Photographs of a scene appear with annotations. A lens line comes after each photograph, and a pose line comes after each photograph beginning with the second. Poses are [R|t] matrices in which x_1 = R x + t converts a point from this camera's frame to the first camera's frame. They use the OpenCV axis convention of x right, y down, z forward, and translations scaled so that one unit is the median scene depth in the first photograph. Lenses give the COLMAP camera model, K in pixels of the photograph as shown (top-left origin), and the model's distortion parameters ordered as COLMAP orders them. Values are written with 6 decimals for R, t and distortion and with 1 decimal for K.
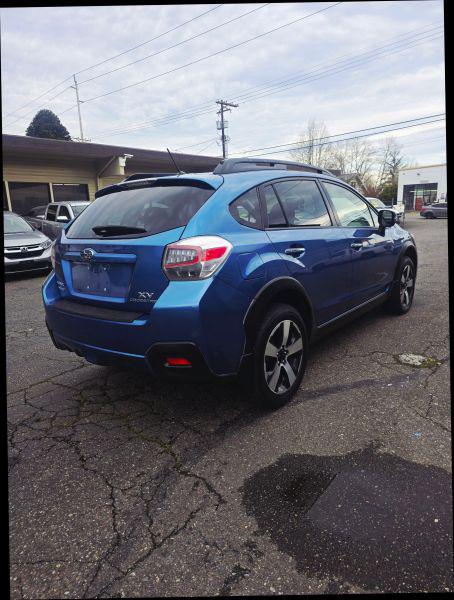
lens RADIAL K [[397.2, 0, 230.2], [0, 397.2, 293.8], [0, 0, 1]] dist [0.047682, -0.028230]
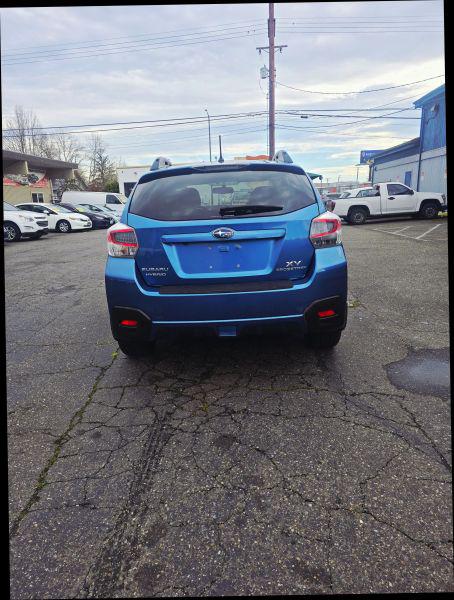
lens RADIAL K [[397.2, 0, 224.0], [0, 397.2, 294.7], [0, 0, 1]] dist [0.047682, -0.028230]
pose [[0.790204, -0.135244, 0.597735, -0.968410], [0.129054, 0.990197, 0.053434, 0.004410], [-0.599102, 0.034916, 0.799911, 0.171992]]
